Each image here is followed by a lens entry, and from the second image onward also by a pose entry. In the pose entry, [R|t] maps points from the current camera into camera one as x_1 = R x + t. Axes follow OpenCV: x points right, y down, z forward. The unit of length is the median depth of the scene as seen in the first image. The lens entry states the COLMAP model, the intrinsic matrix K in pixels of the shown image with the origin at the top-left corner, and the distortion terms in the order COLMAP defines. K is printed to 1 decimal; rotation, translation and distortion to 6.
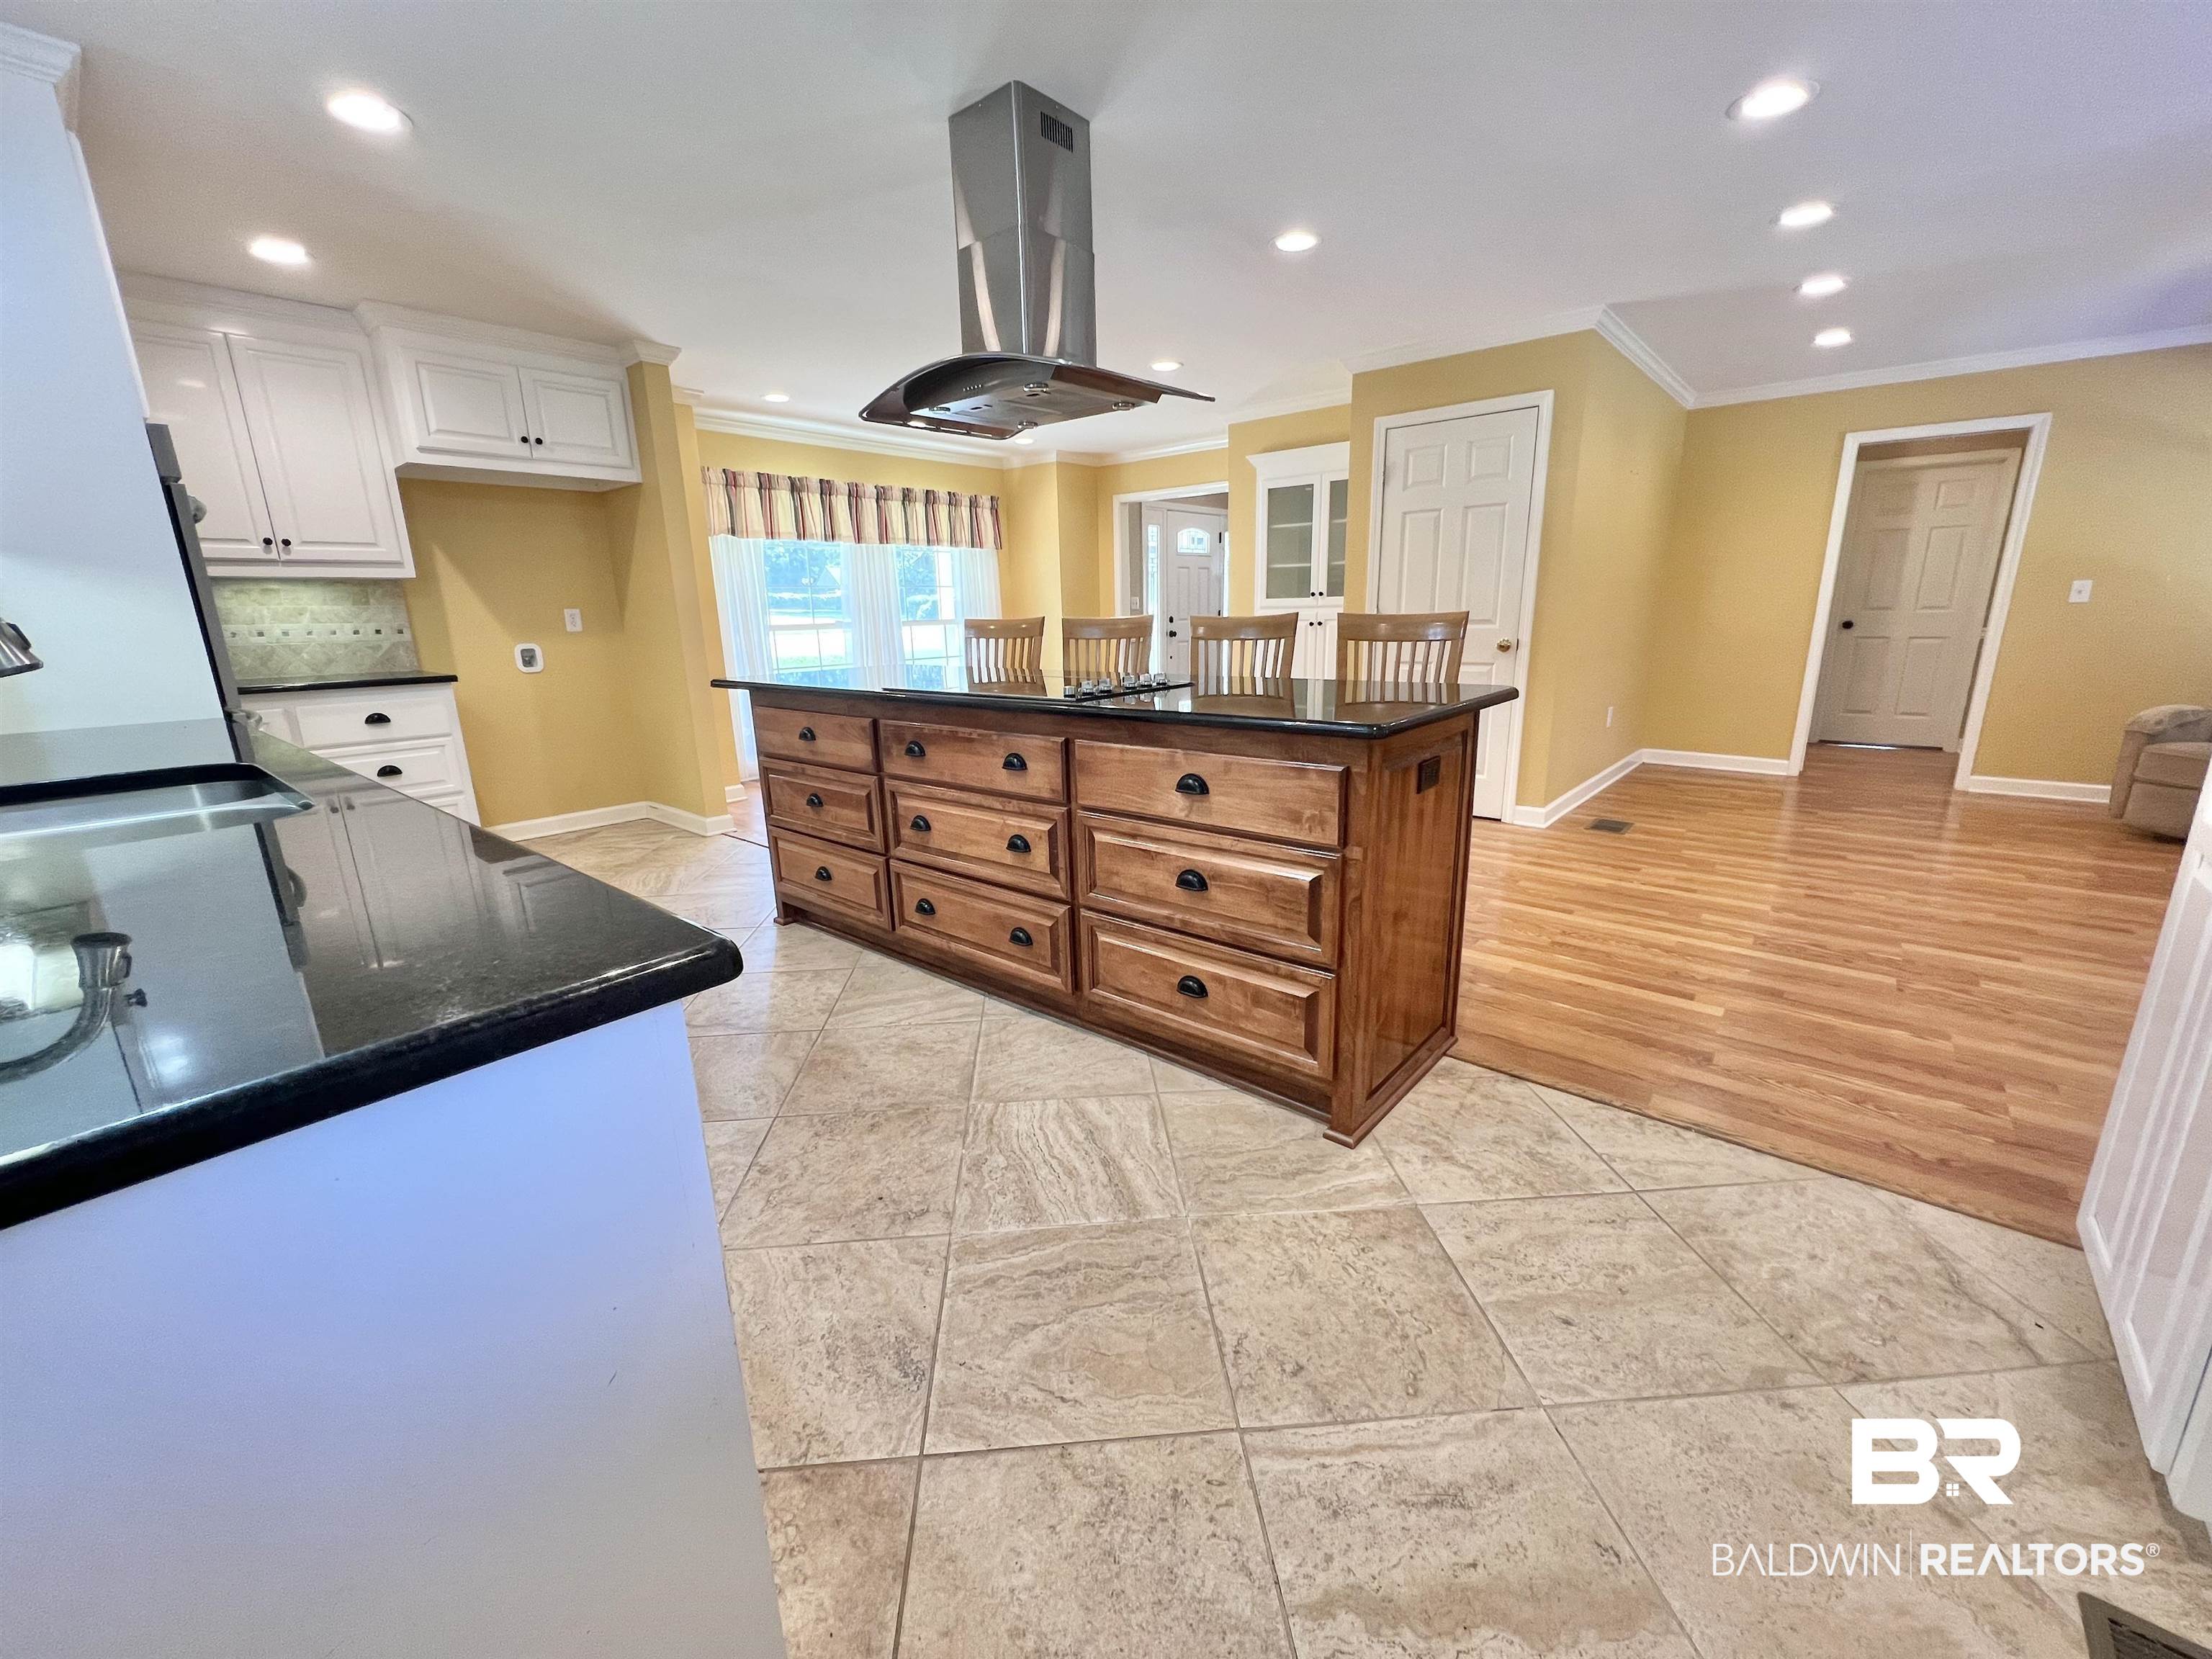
lens RADIAL K [[886.6, 0, 1107.4], [0, 886.6, 834.8], [0, 0, 1]] dist [-0.000961, -0.000052]
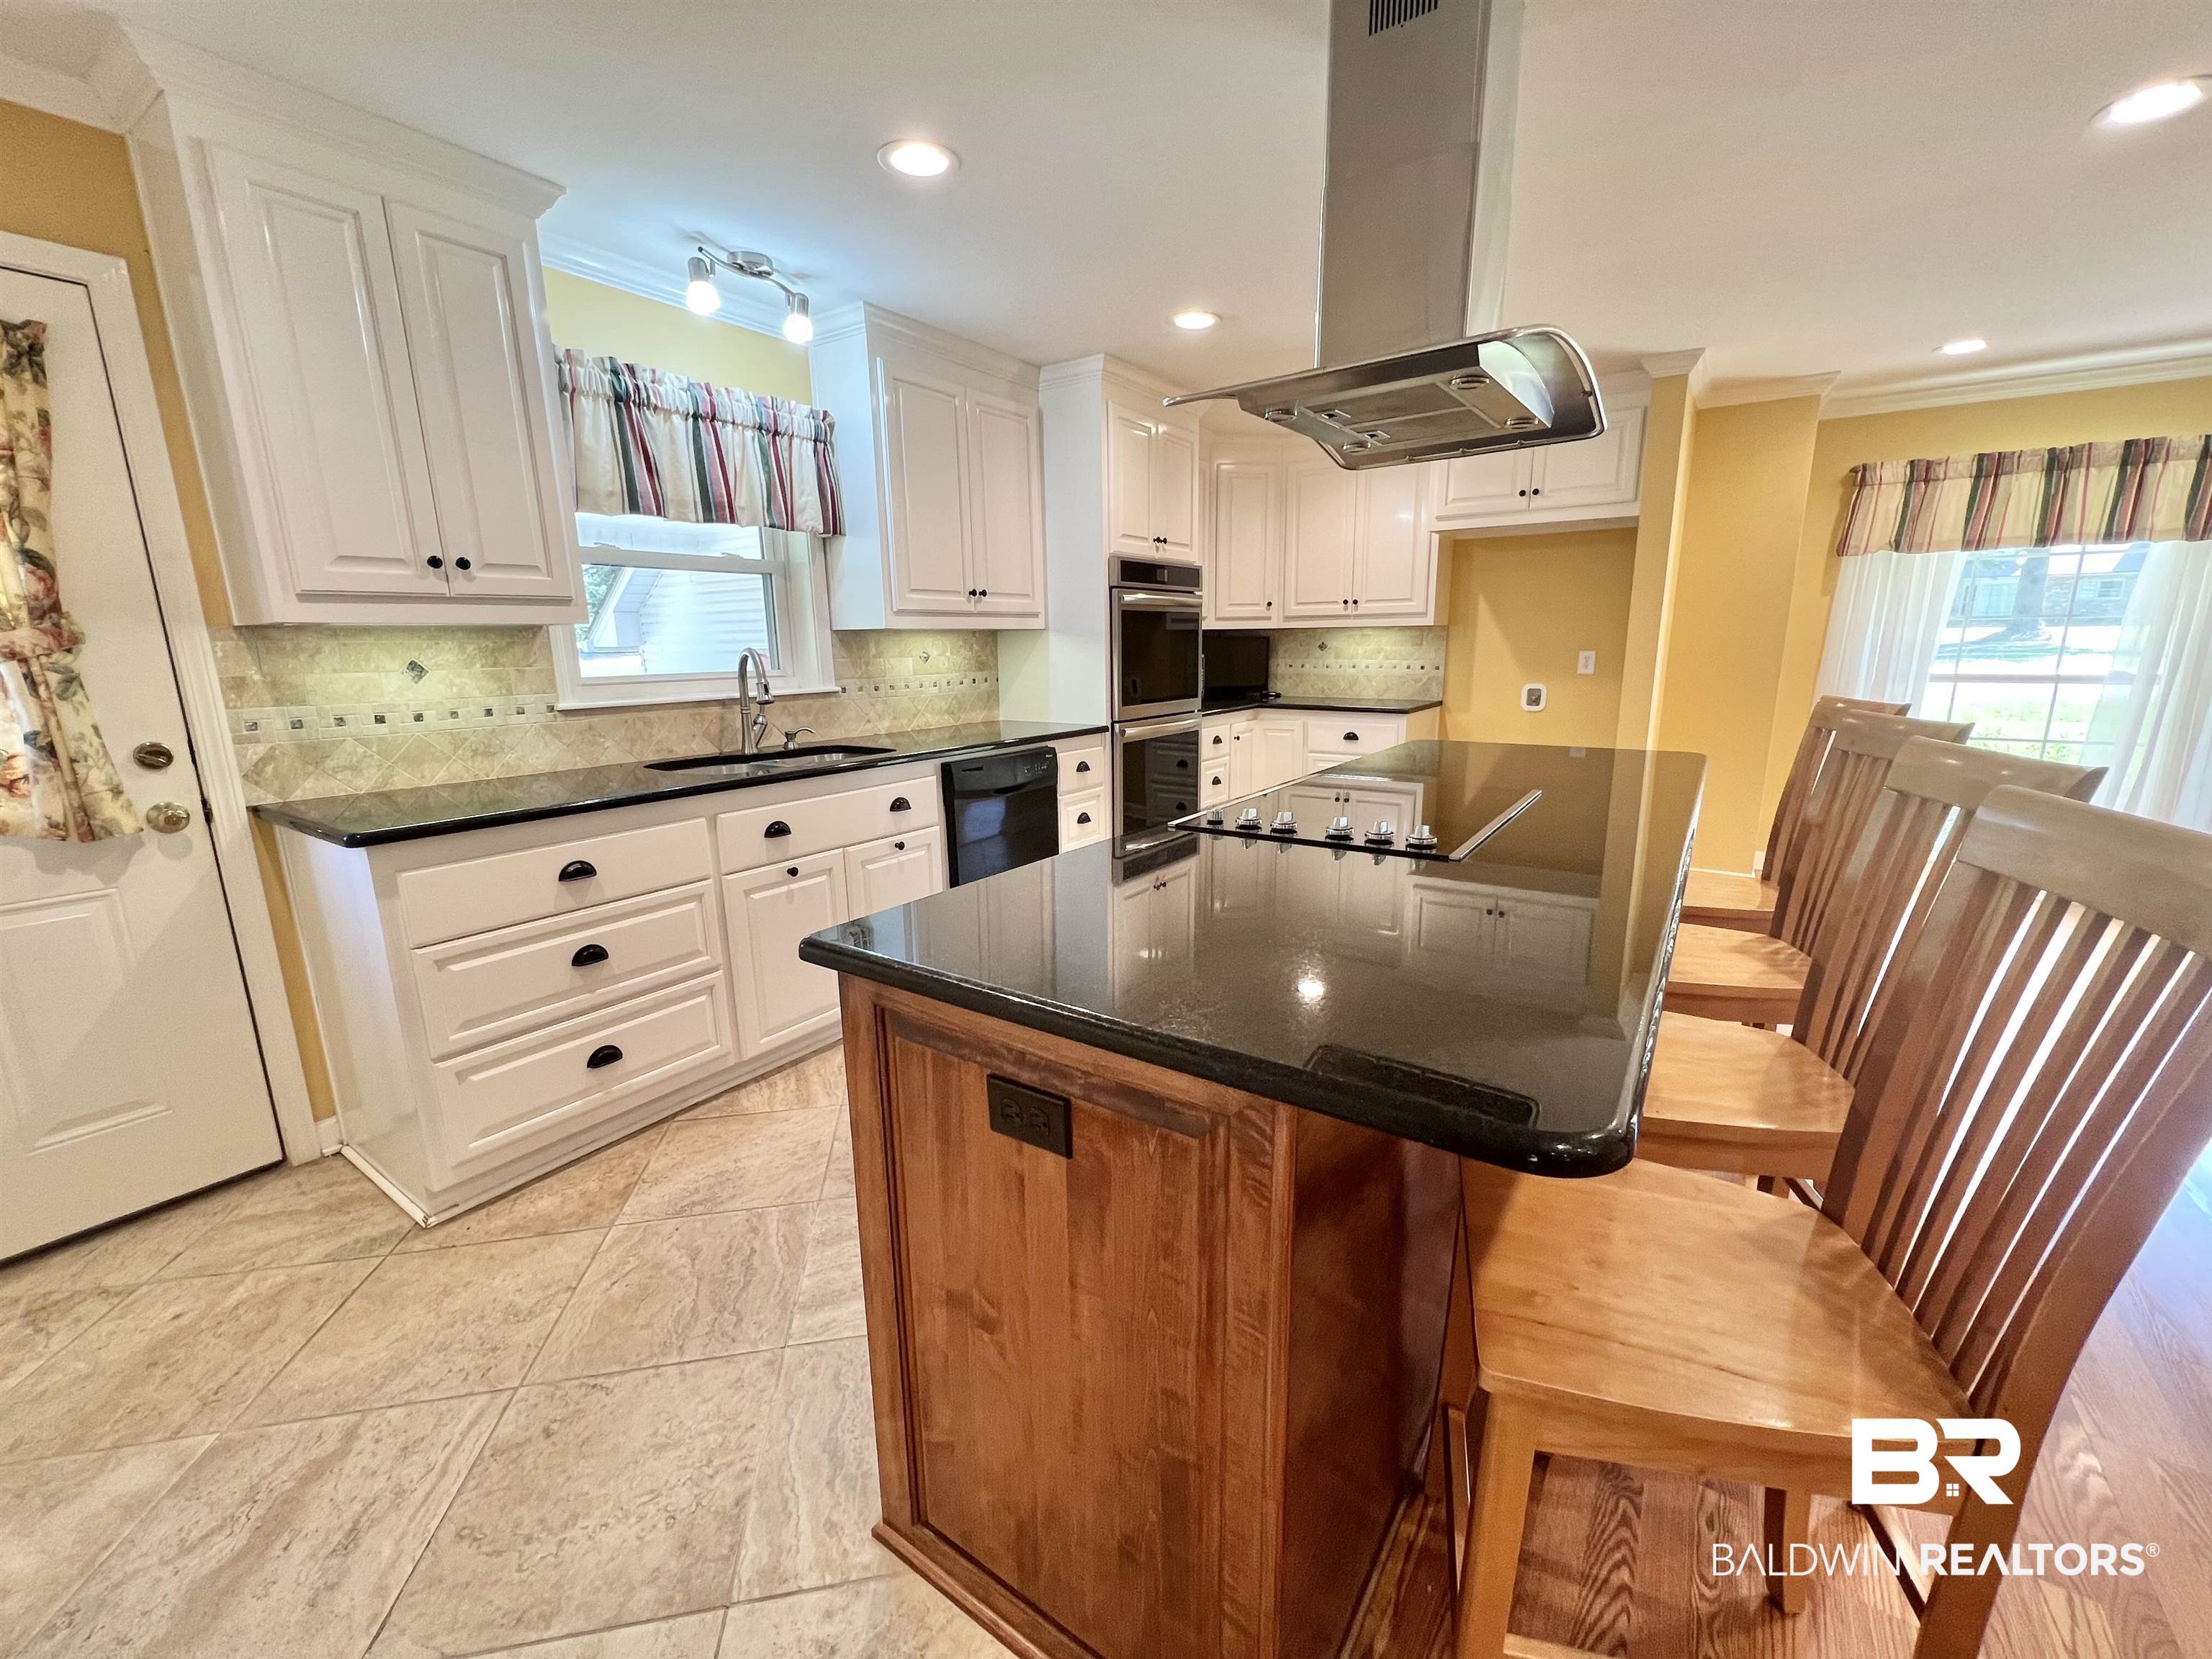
lens RADIAL K [[887.8, 0, 1108.0], [0, 887.8, 834.8], [0, 0, 1]] dist [-0.001853, 0.000500]
pose [[0.099991, 0.230407, -0.967943, 0.536934], [-0.238285, 0.950055, 0.201534, -0.215894], [0.966034, 0.210495, 0.149900, 0.622617]]
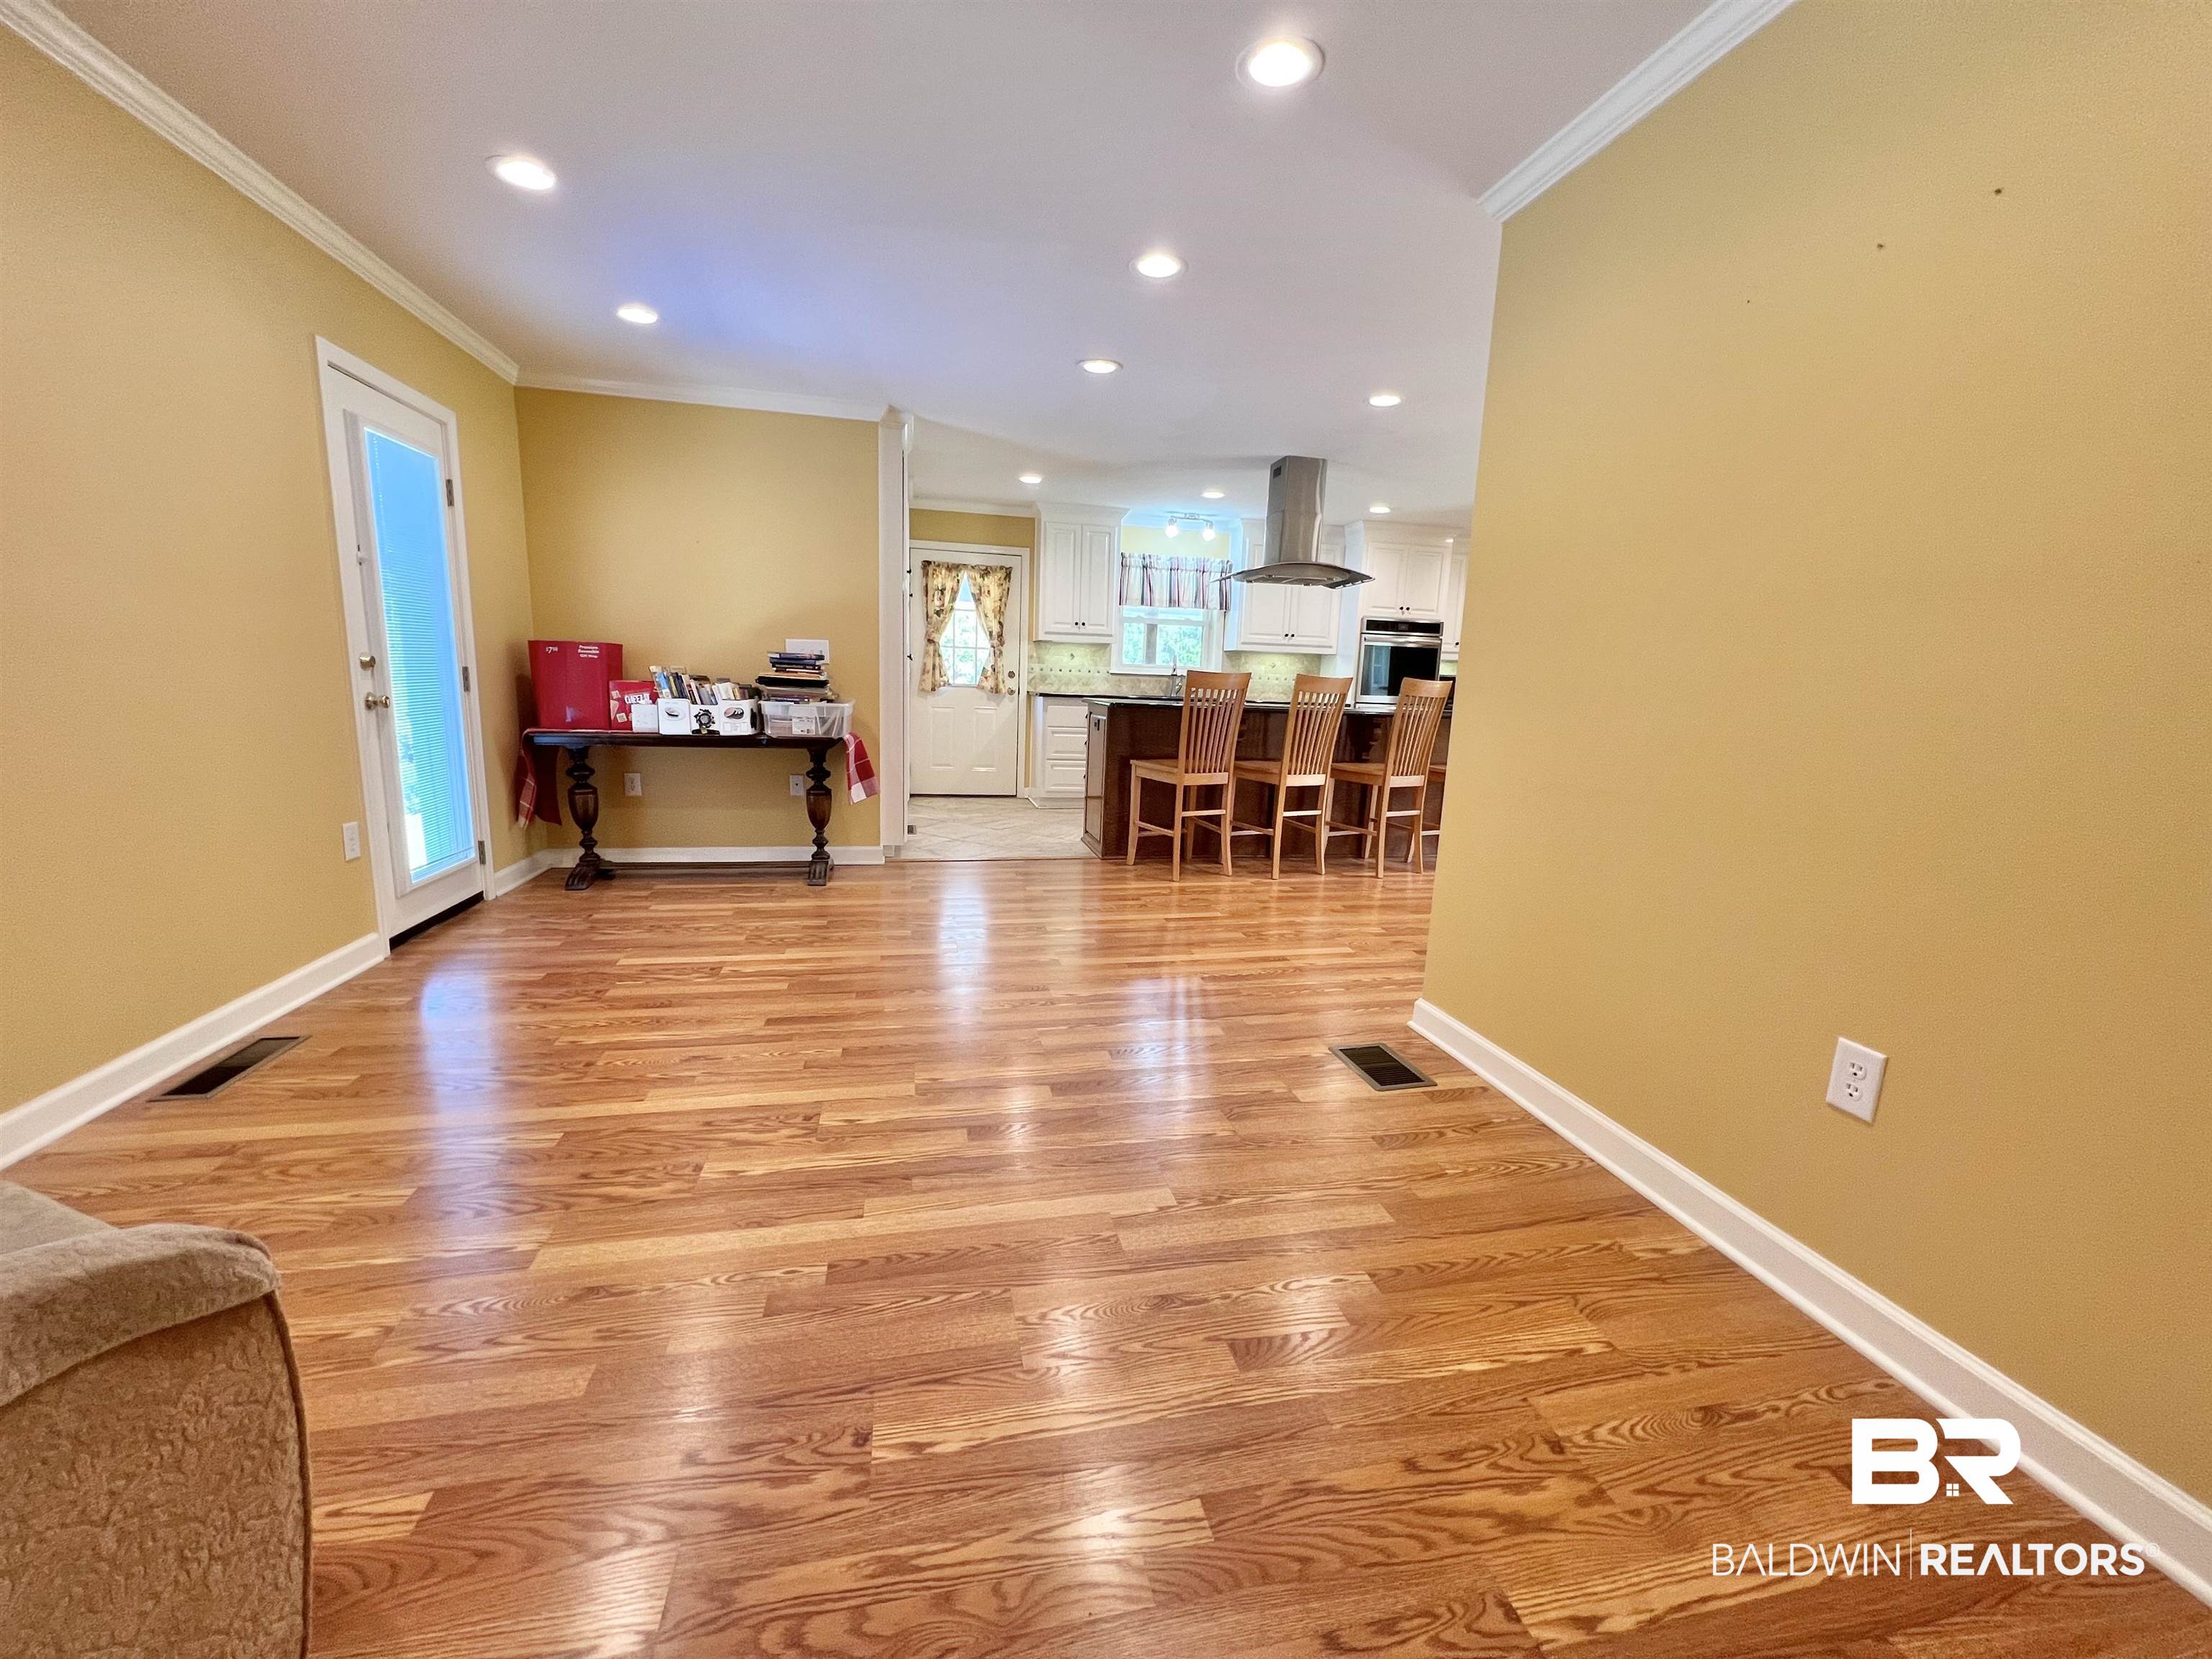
lens RADIAL K [[816.5, 0, 1106.0], [0, 816.5, 829.5], [0, 0, 1]] dist [-0.000098, 0.000019]
pose [[-0.595825, 0.145982, -0.789735, 1.552638], [-0.224744, 0.913746, 0.338466, -0.411399], [0.771027, 0.379155, -0.511624, 1.586383]]
